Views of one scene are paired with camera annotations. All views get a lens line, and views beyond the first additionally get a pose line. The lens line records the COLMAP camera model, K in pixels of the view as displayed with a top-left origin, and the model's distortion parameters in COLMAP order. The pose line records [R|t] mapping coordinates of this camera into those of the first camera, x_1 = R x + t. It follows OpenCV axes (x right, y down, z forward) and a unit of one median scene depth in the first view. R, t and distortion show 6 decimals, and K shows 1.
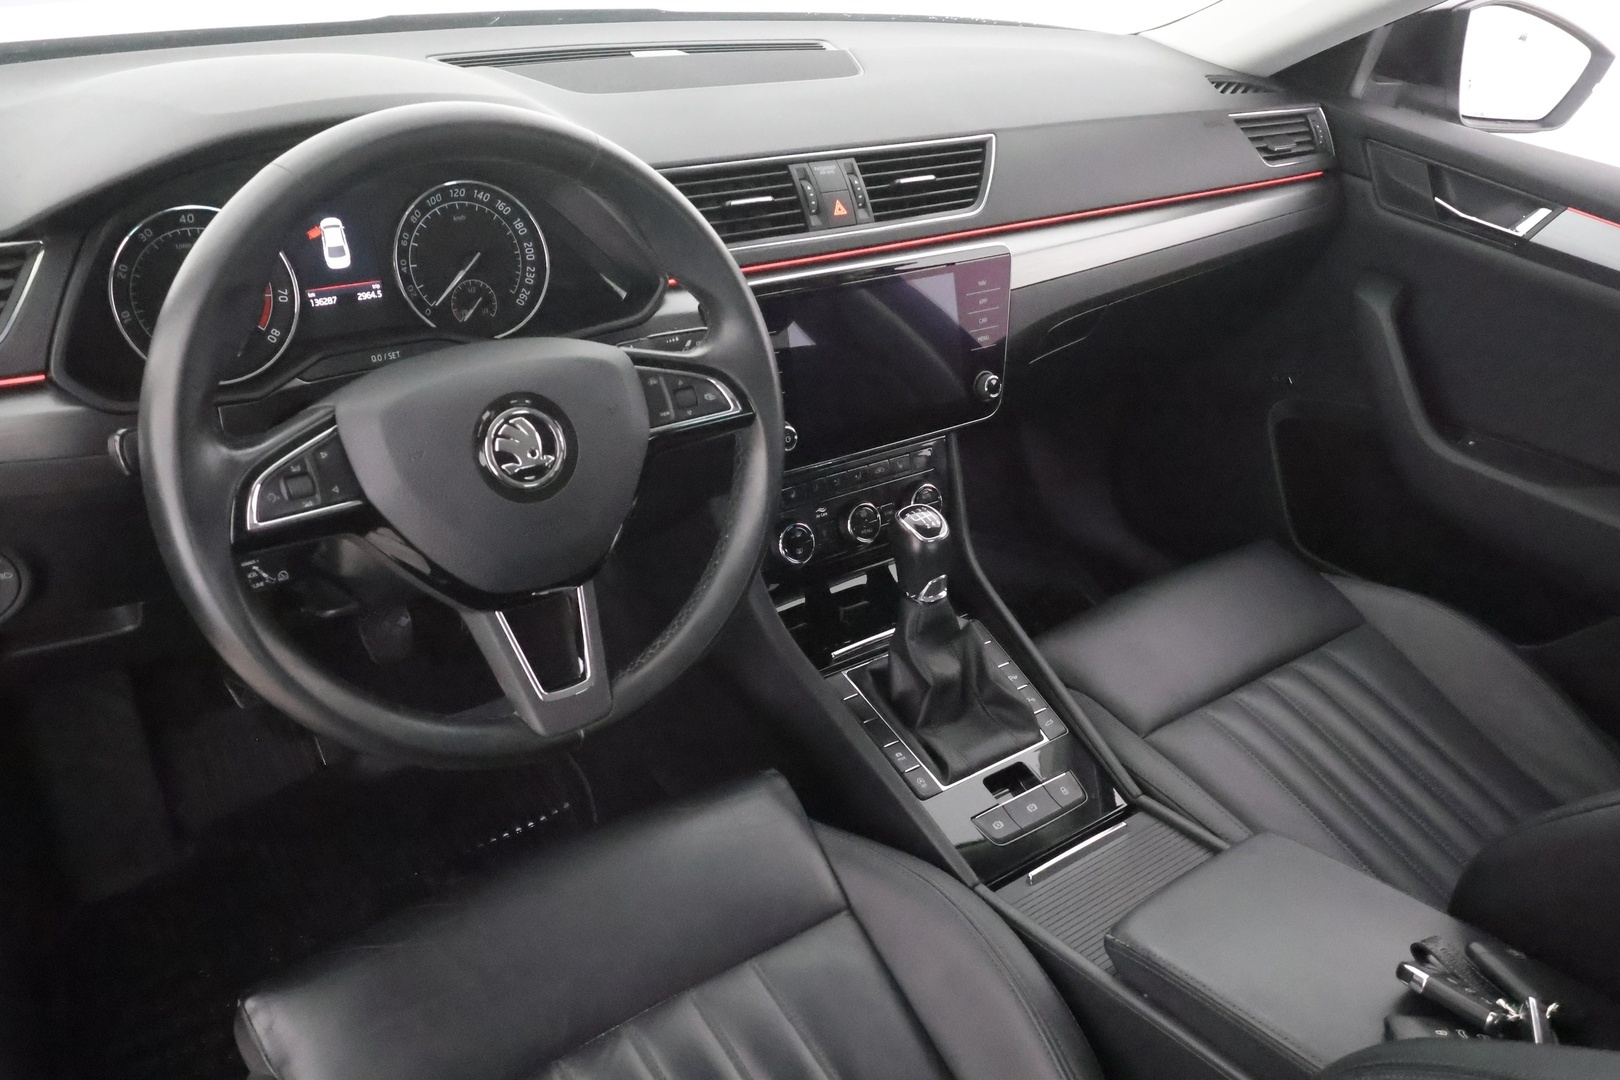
lens RADIAL K [[1283.5, 0, 815.3], [0, 1283.5, 556.1], [0, 0, 1]] dist [0.018786, 0.001401]
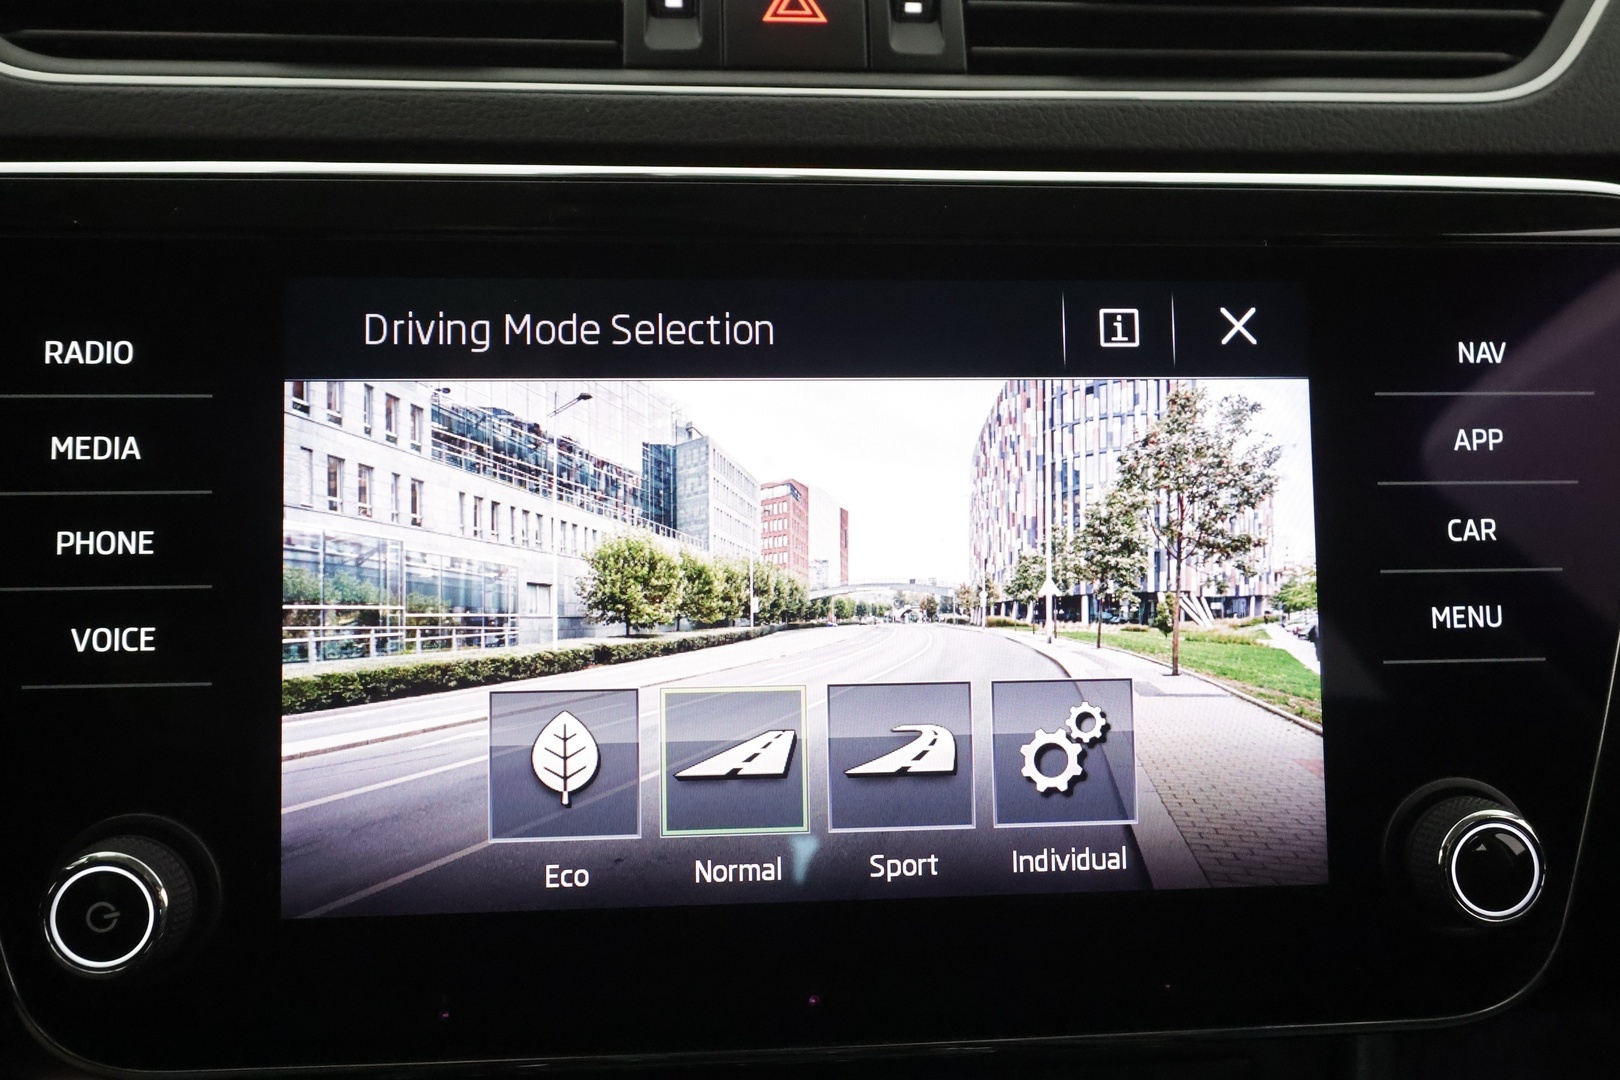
lens RADIAL K [[1411.6, 0, 811.6], [0, 1411.6, 536.2], [0, 0, 1]] dist [0.086244, 0.001746]
pose [[0.847250, 0.081783, -0.524861, 0.181772], [-0.226242, 0.949534, -0.217255, -0.122554], [0.480606, 0.302815, 0.822995, 0.855037]]
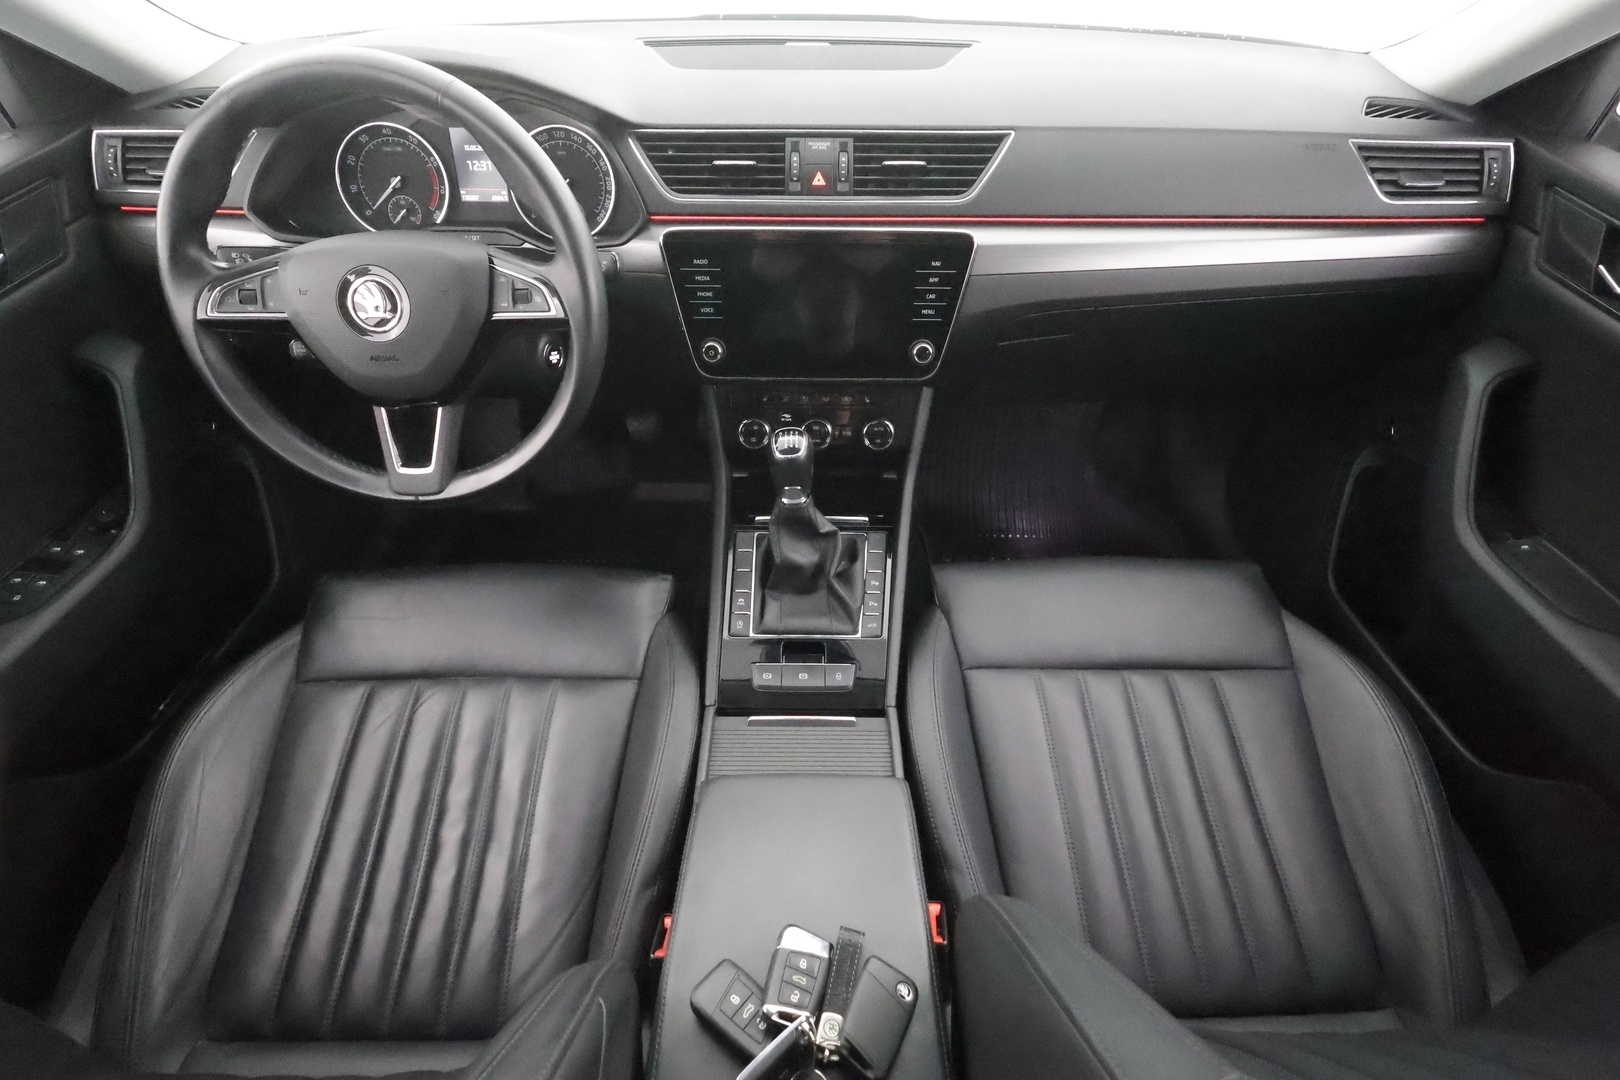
lens RADIAL K [[754.9, 0, 812.1], [0, 754.9, 548.3], [0, 0, 1]] dist [0.002104, 0.000556]
pose [[0.794999, 0.356542, -0.490770, 0.526470], [-0.261075, 0.931377, 0.253725, -0.128976], [0.547555, -0.073583, 0.833528, 0.382775]]
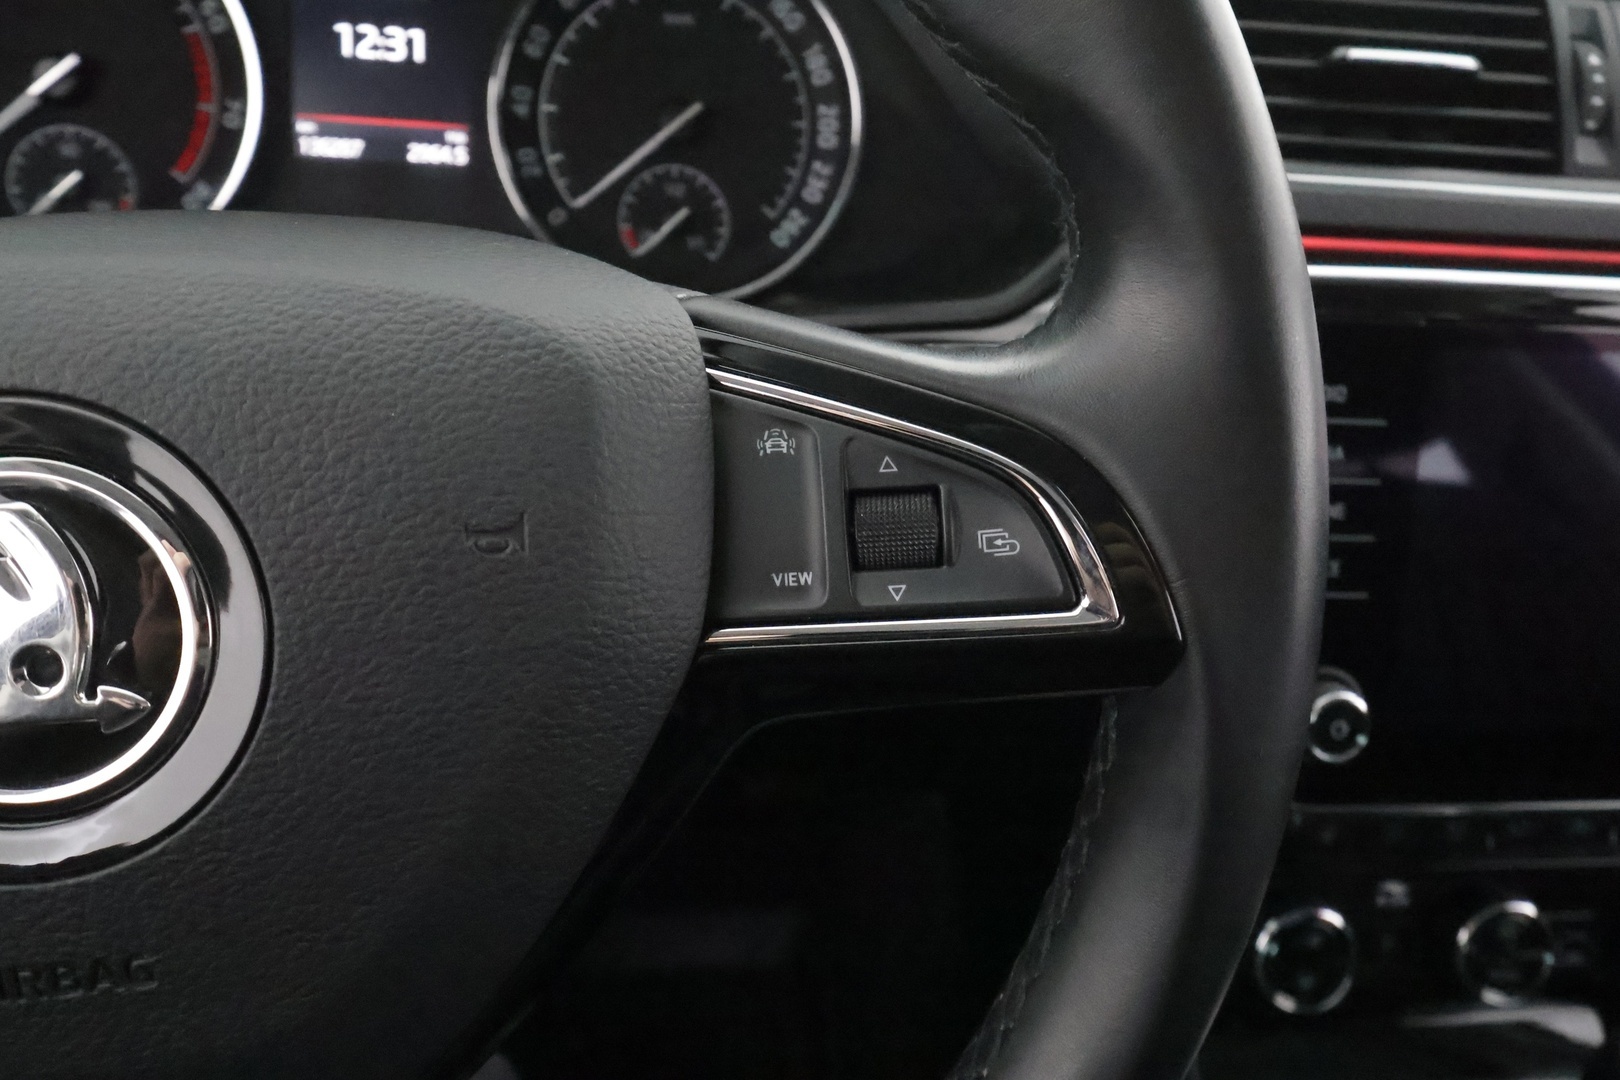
lens RADIAL K [[1322.7, 0, 803.9], [0, 1322.7, 572.3], [0, 0, 1]] dist [-0.009728, 0.004348]
pose [[0.866756, 0.242948, -0.435557, -0.001318], [-0.273026, 0.961983, -0.006739, -0.088807], [0.417361, 0.124759, 0.900136, 0.617908]]
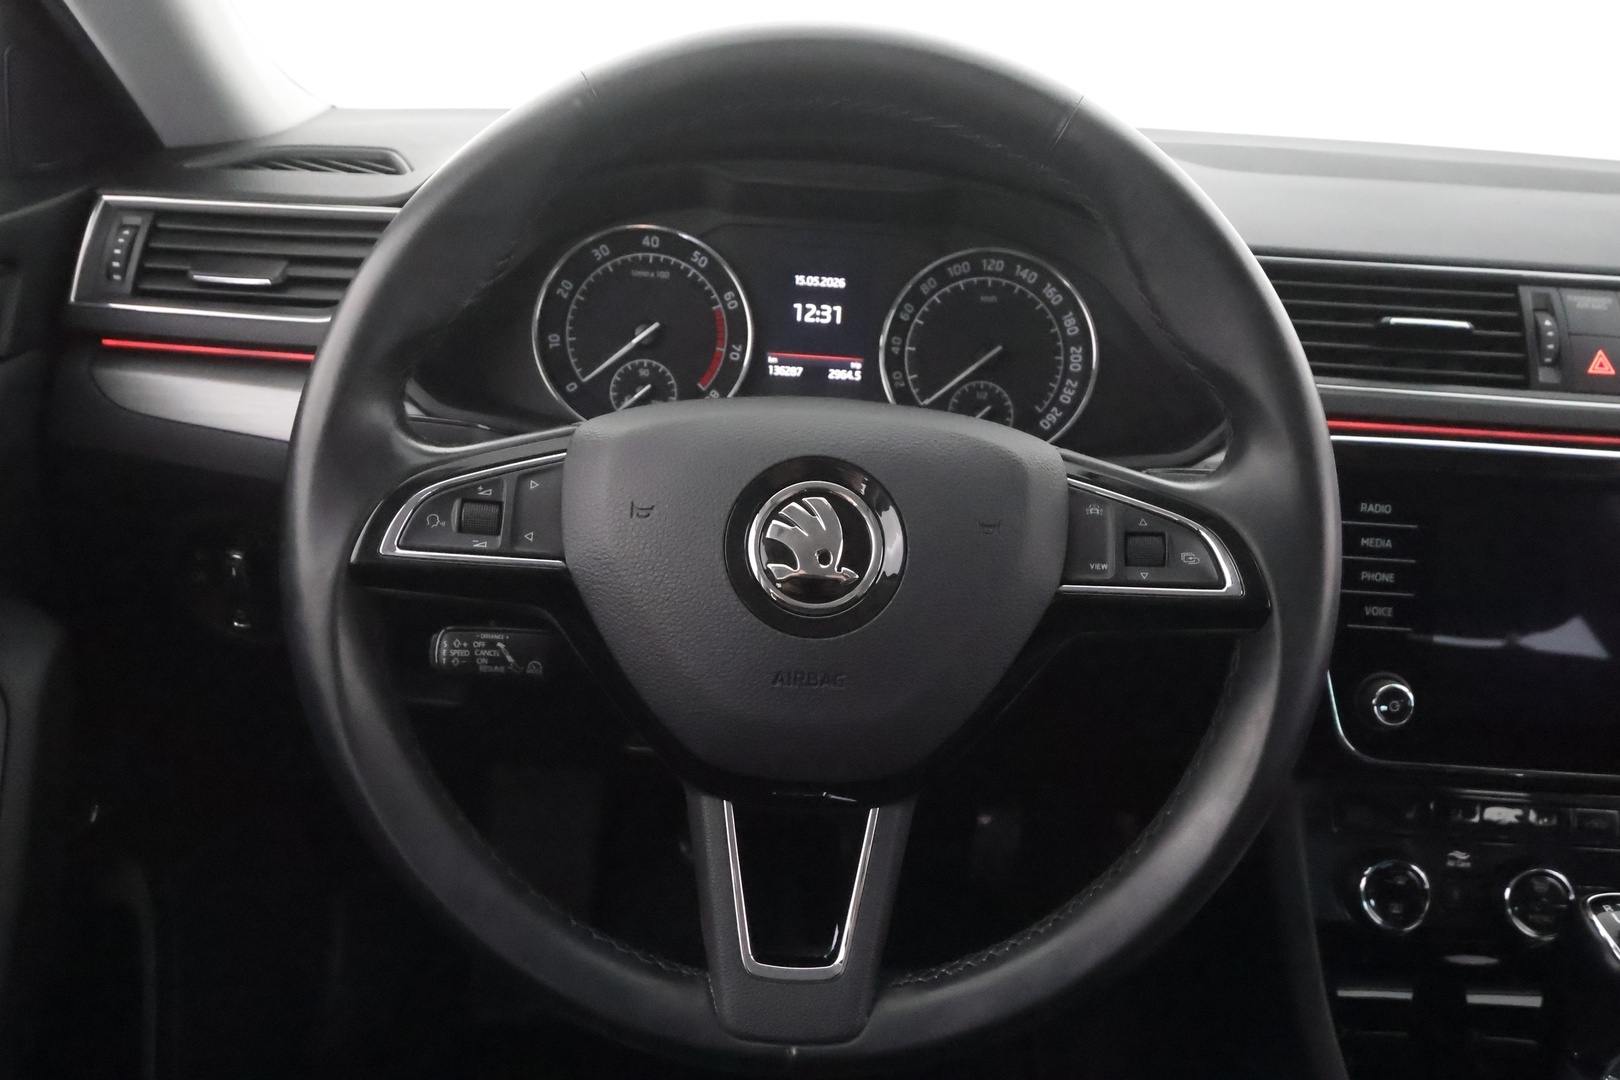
lens RADIAL K [[1285.7, 0, 805.0], [0, 1285.7, 546.4], [0, 0, 1]] dist [-0.005086, 0.003993]
pose [[0.796175, 0.187883, -0.575156, 0.087519], [-0.308101, 0.943991, -0.118129, -0.008341], [0.520748, 0.271258, 0.809469, 0.372377]]
